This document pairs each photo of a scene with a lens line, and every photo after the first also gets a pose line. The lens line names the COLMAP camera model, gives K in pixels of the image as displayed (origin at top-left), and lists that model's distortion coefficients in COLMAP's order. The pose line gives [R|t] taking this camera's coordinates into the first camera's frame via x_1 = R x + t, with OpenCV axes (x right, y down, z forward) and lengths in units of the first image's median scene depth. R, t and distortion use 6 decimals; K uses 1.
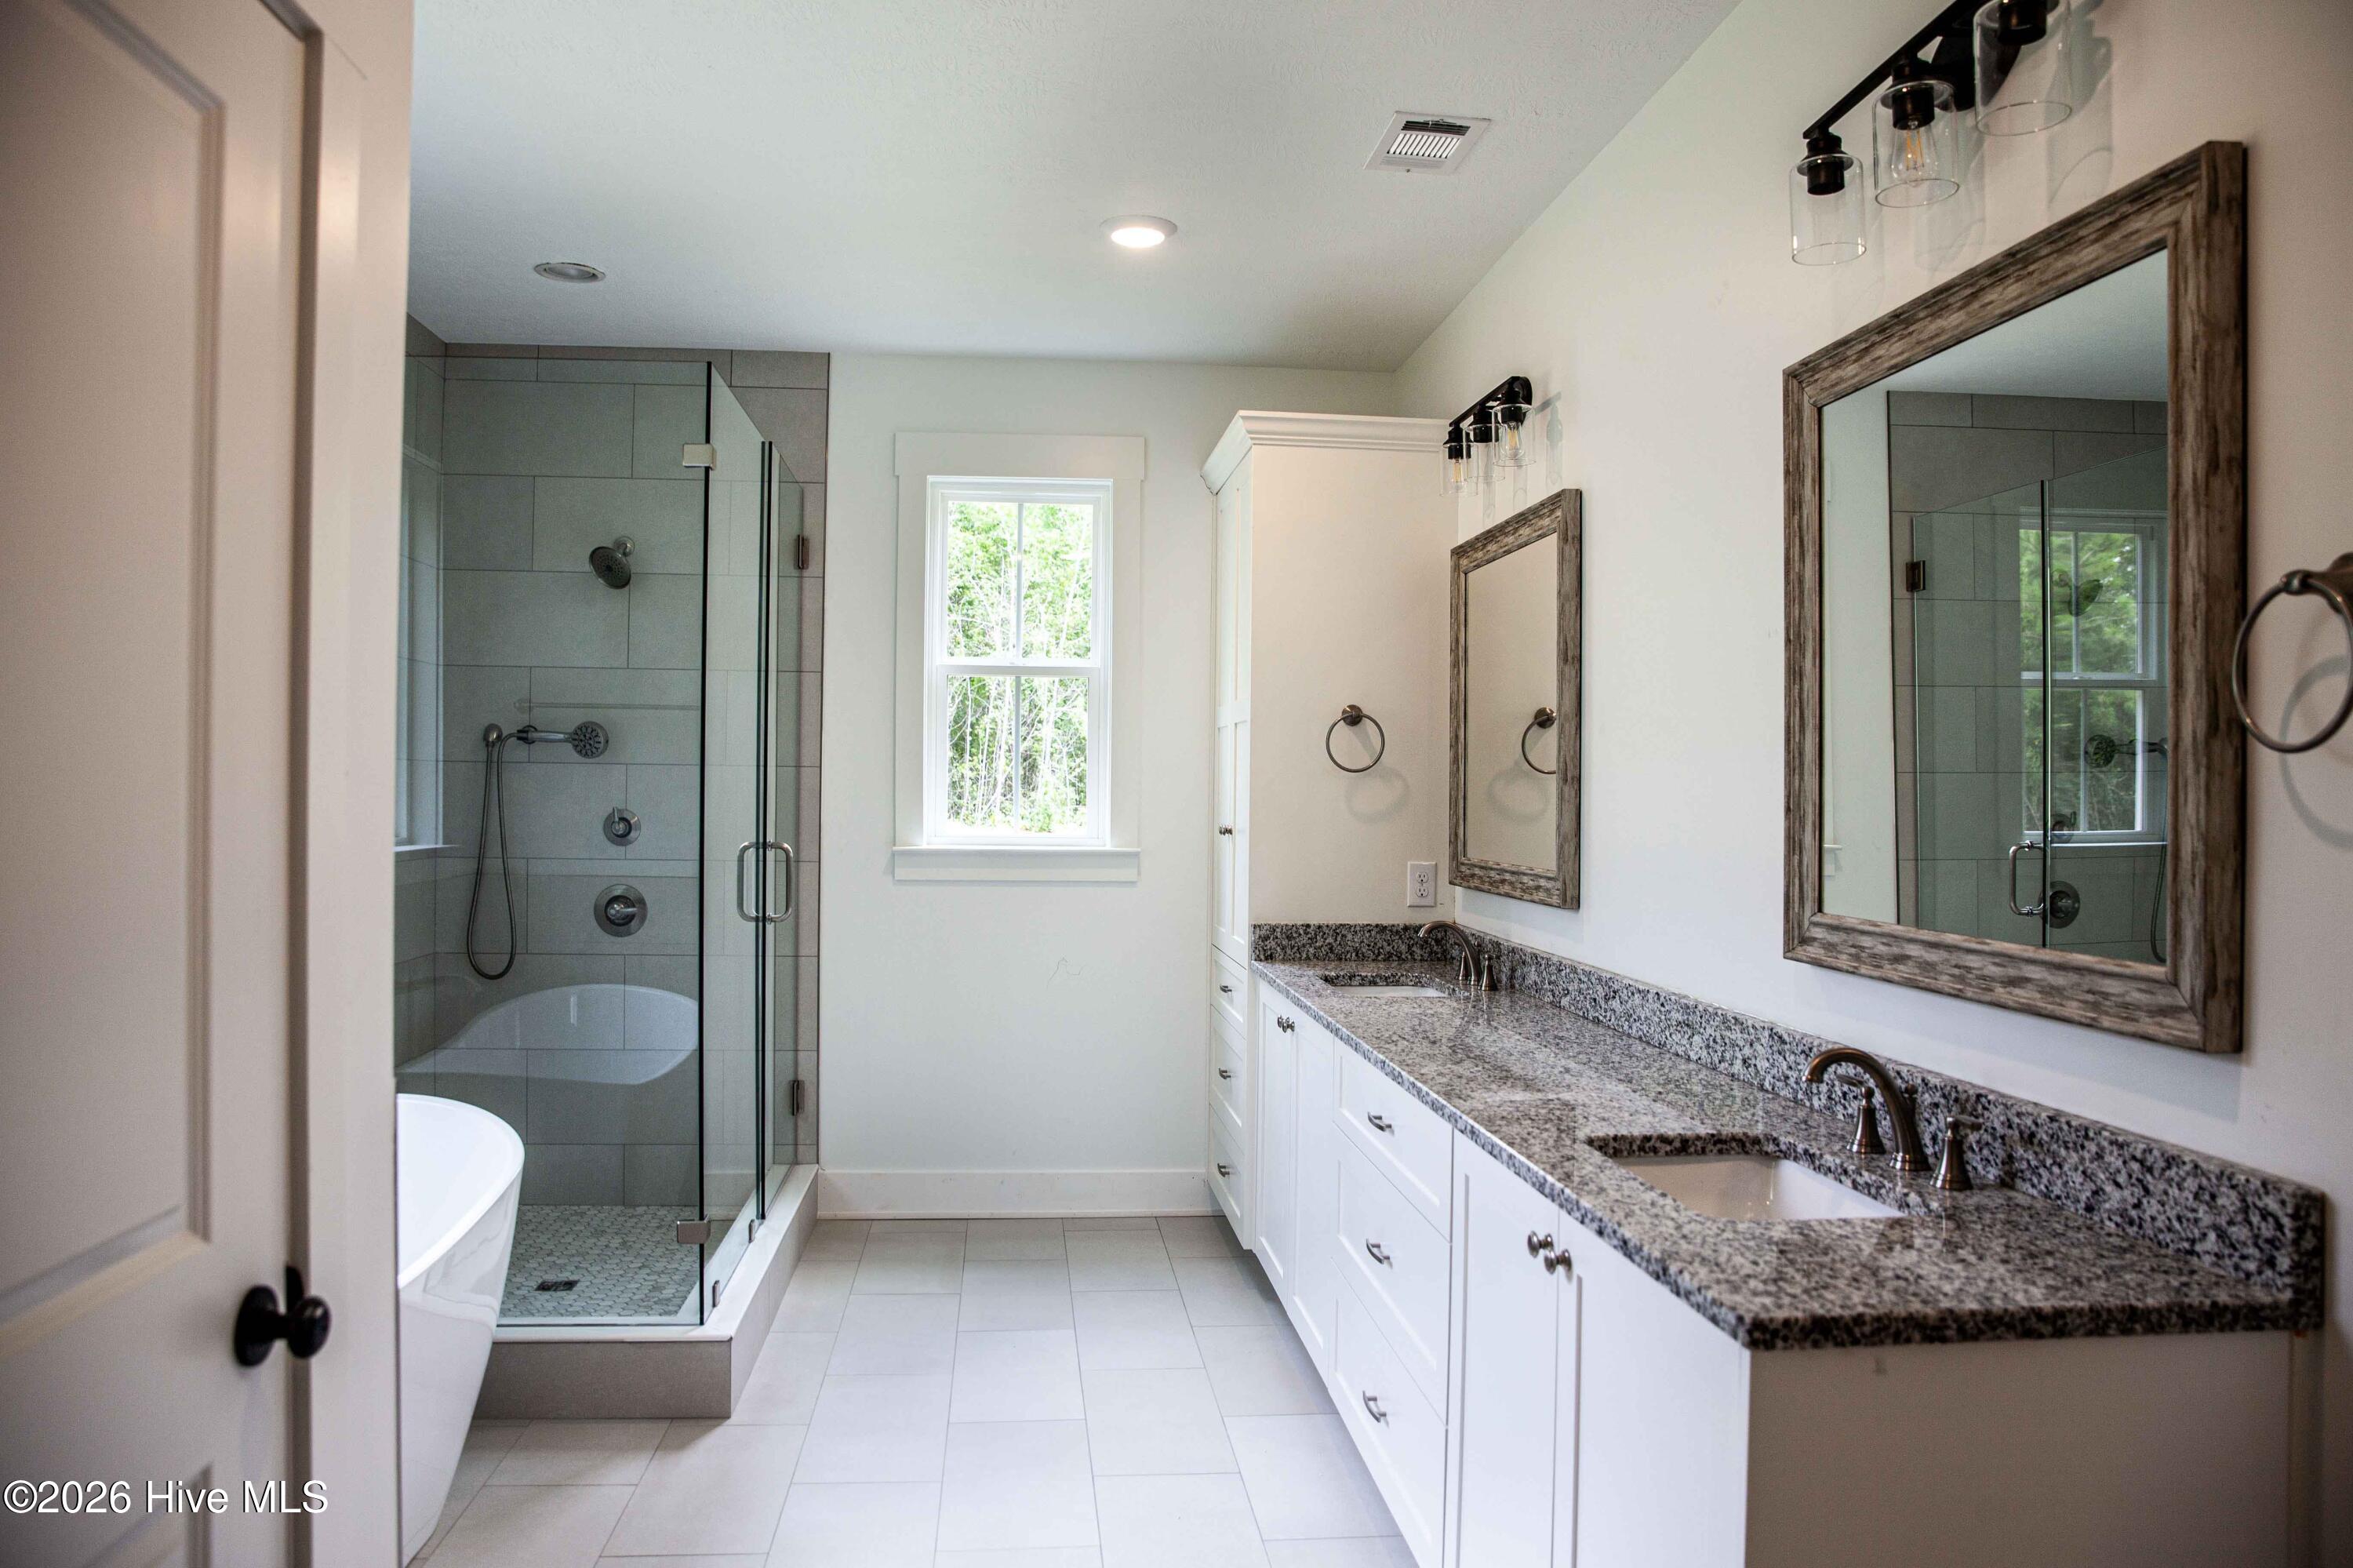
lens RADIAL K [[1626.9, 0, 1176.5], [0, 1626.9, 784.0], [0, 0, 1]] dist [-0.063995, 0.001024]
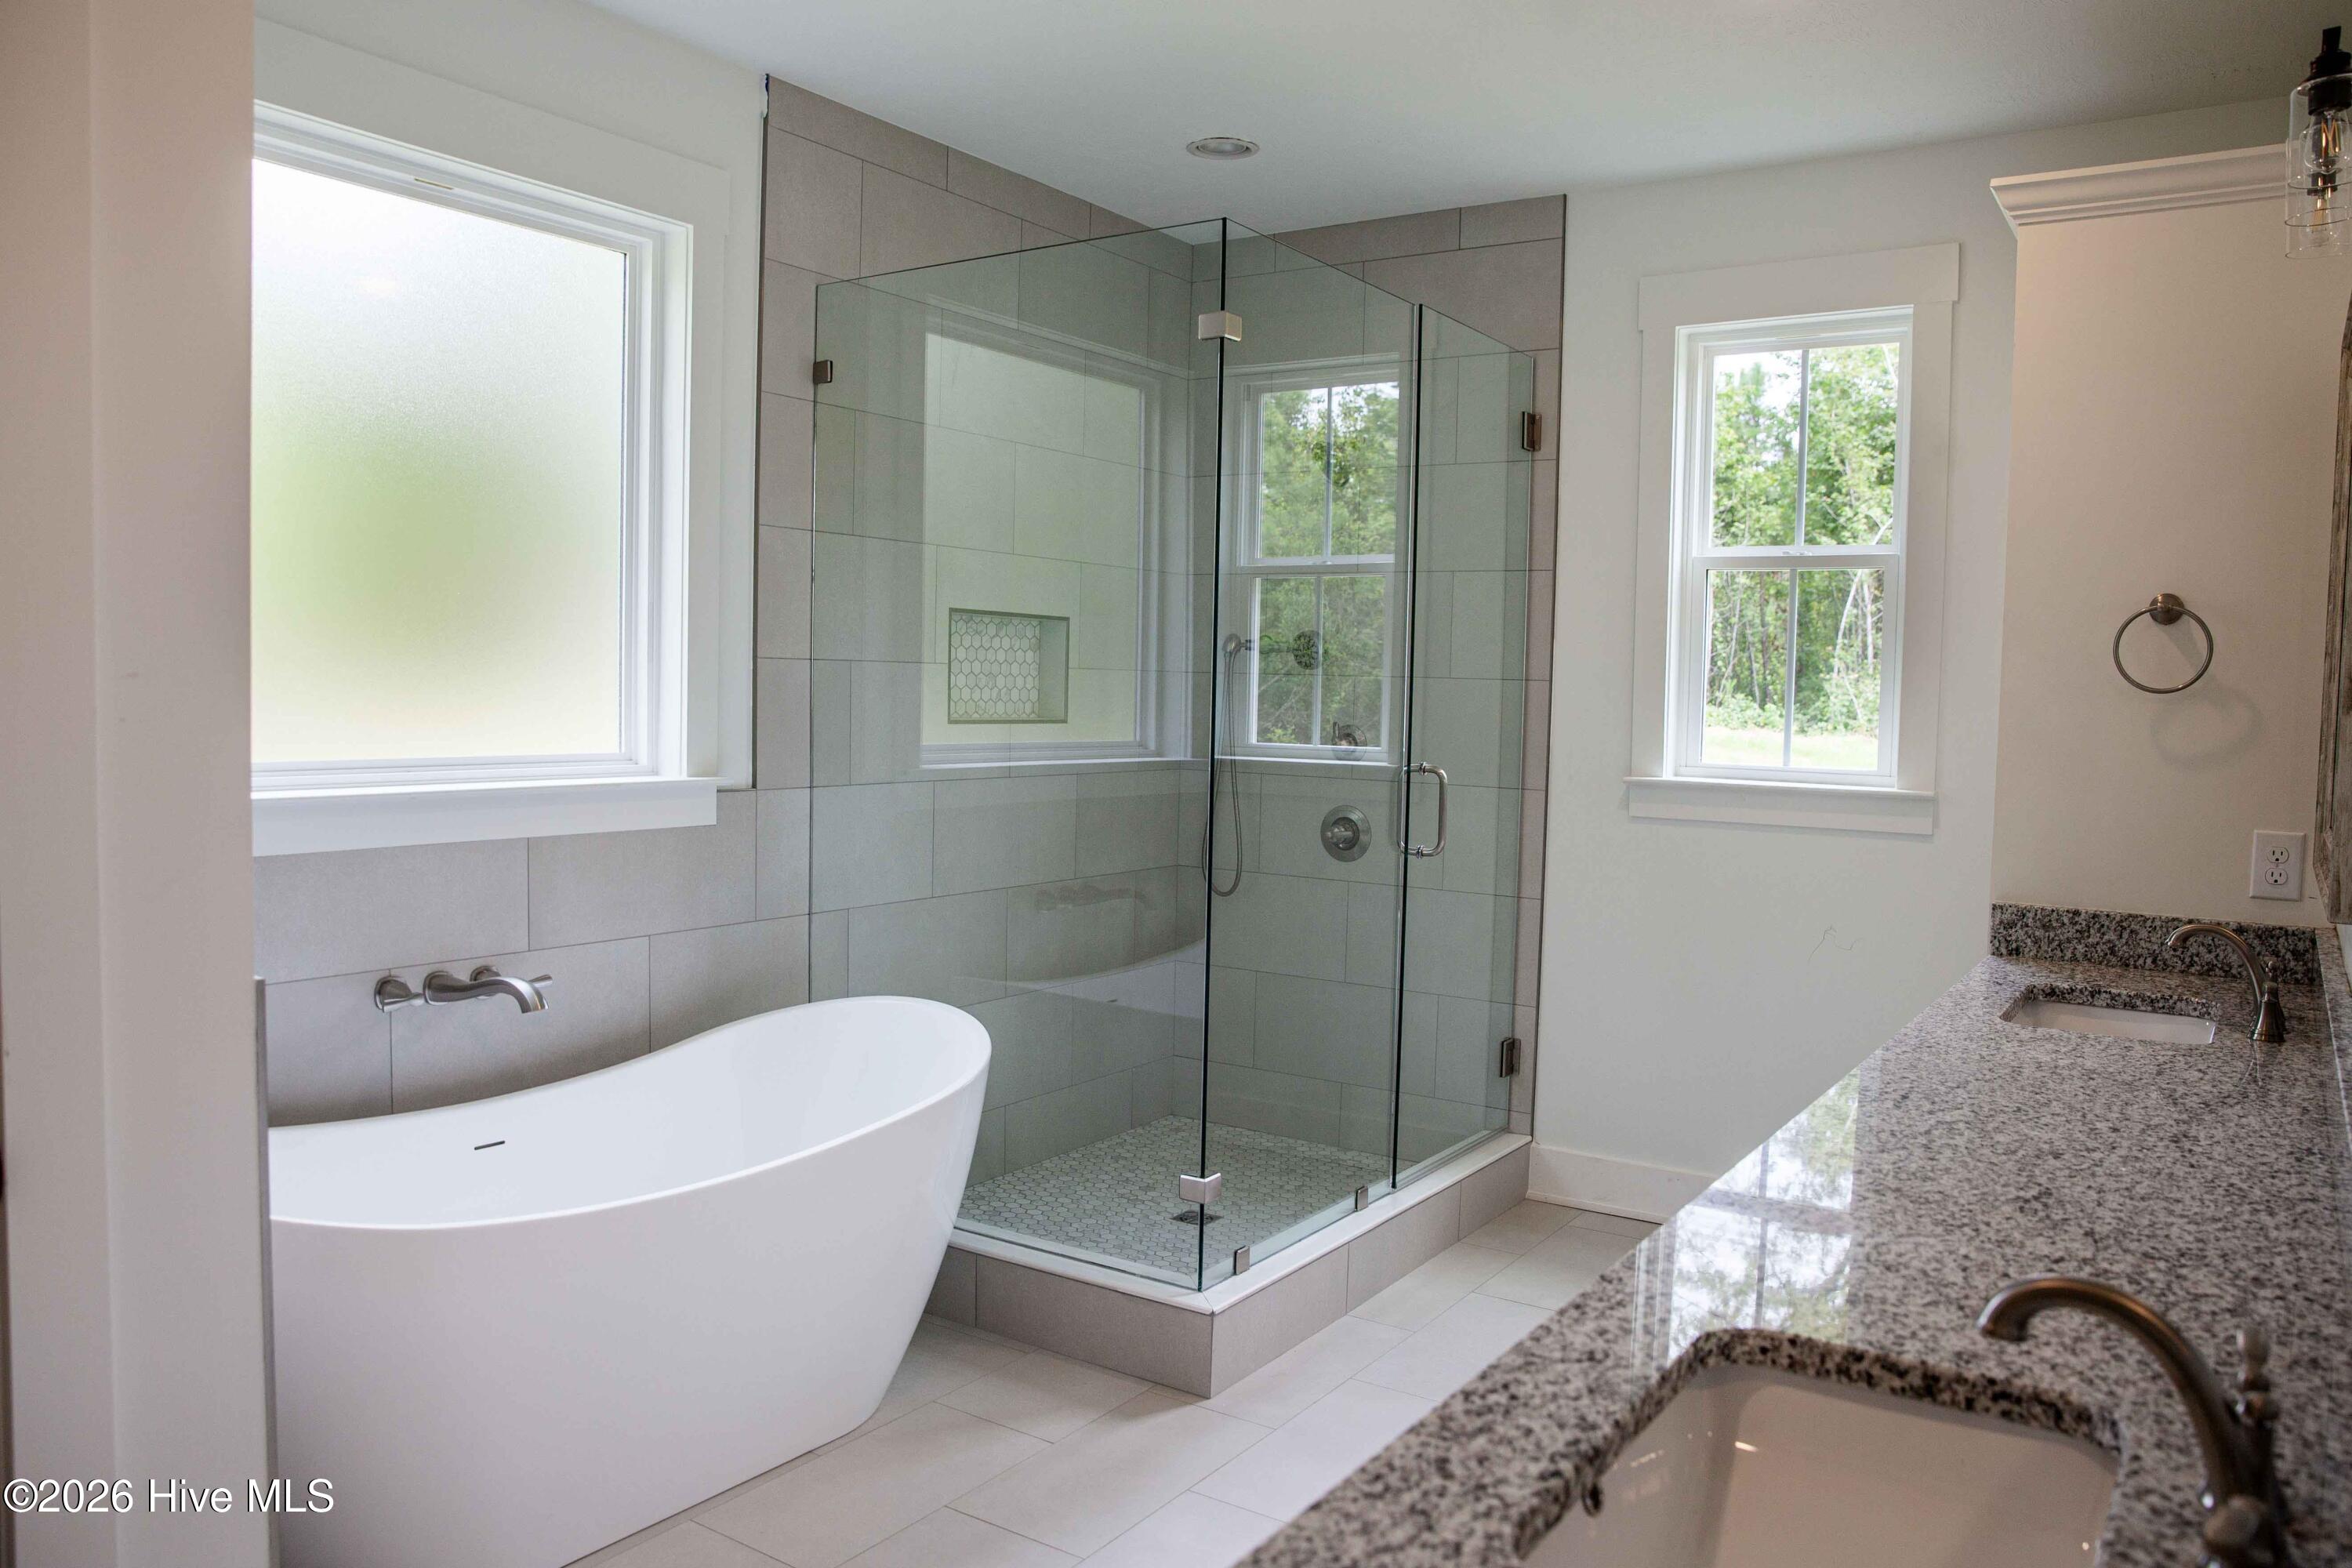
lens RADIAL K [[1694.9, 0, 1176.0], [0, 1694.9, 784.0], [0, 0, 1]] dist [-0.116851, 0.094973]
pose [[0.776478, 0.042775, -0.628691, 0.221402], [-0.013111, 0.998574, 0.051748, 0.000531], [0.630008, -0.031939, 0.775931, 0.208021]]
